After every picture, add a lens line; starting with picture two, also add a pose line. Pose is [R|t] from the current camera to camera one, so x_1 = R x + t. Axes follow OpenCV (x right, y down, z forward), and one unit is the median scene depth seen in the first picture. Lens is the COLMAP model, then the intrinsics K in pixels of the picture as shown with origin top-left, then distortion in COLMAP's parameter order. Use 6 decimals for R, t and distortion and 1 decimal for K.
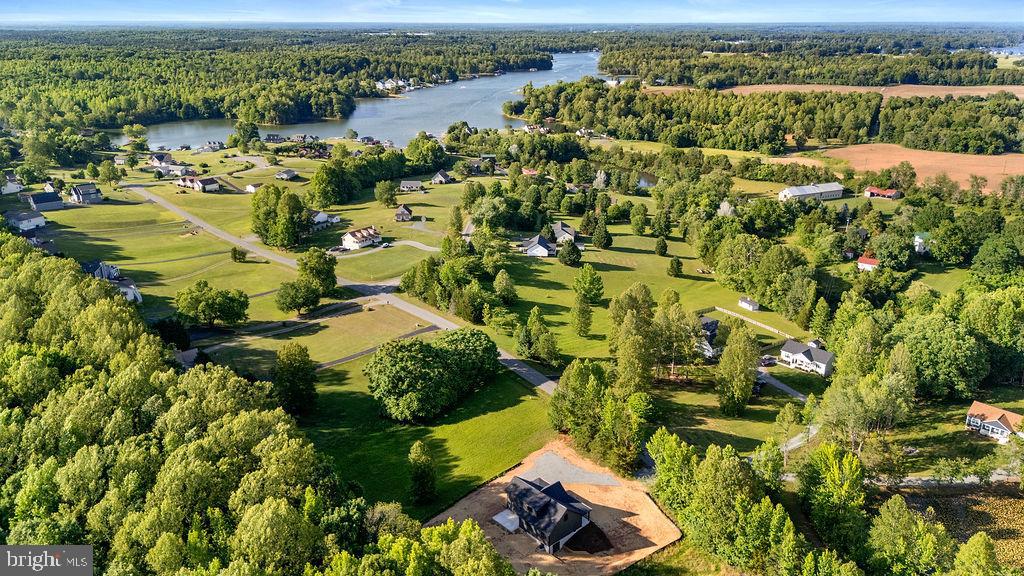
lens RADIAL K [[760.3, 0, 514.0], [0, 760.3, 287.8], [0, 0, 1]] dist [0.060916, -0.063401]
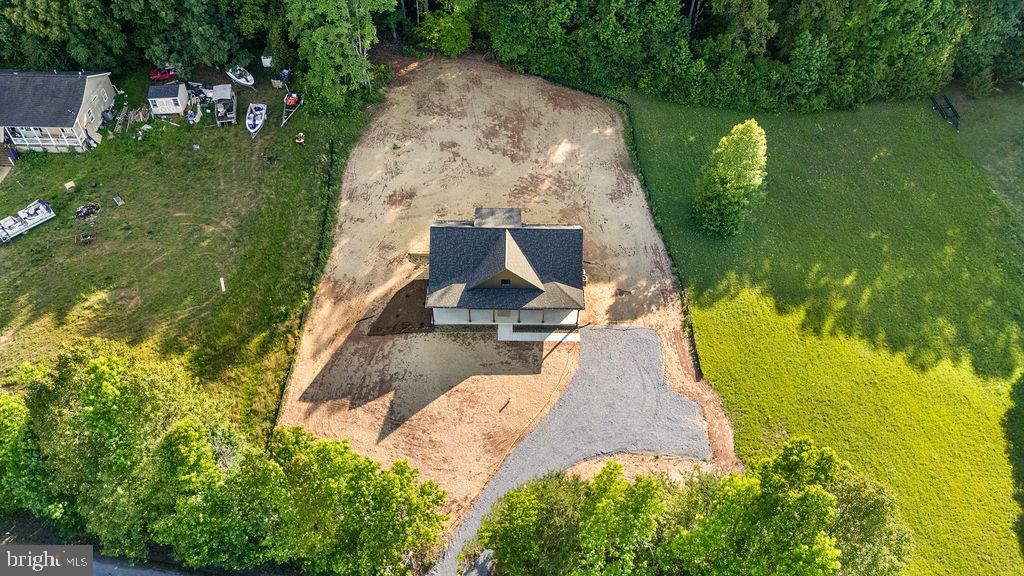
lens RADIAL K [[752.2, 0, 514.8], [0, 752.2, 290.0], [0, 0, 1]] dist [0.071536, -0.082421]
pose [[-0.679644, 0.534769, -0.502101, 0.092809], [-0.254819, 0.469743, 0.845227, -0.040089], [0.687860, 0.702398, -0.182988, 0.351558]]
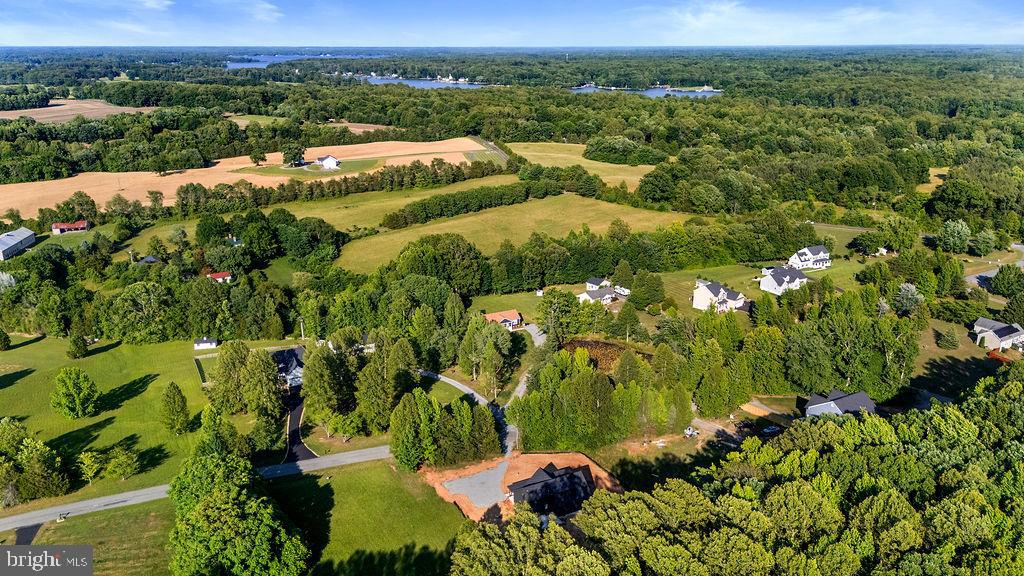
lens RADIAL K [[752.2, 0, 514.8], [0, 752.2, 290.0], [0, 0, 1]] dist [0.071536, -0.082421]
pose [[0.256508, -0.298463, 0.919306, -0.285070], [0.320147, 0.923674, 0.210553, -0.074146], [-0.911981, 0.240305, 0.332482, 0.193151]]
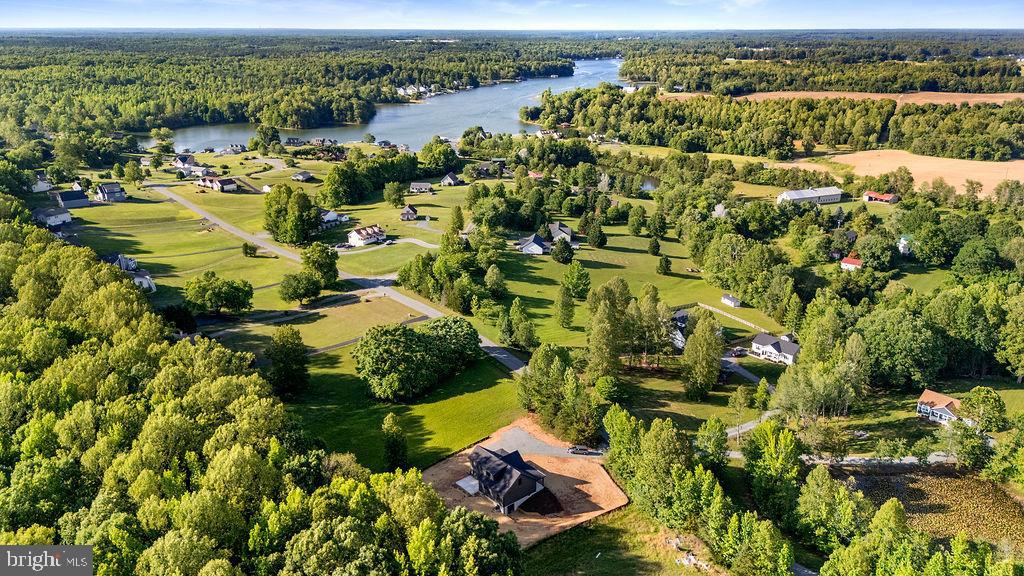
lens RADIAL K [[758.2, 0, 514.3], [0, 758.2, 287.5], [0, 0, 1]] dist [0.061447, -0.064184]
pose [[0.999463, 0.010823, -0.030929, 0.027609], [-0.011056, 0.999912, -0.007389, 0.009020], [0.030846, 0.007727, 0.999494, -0.028927]]
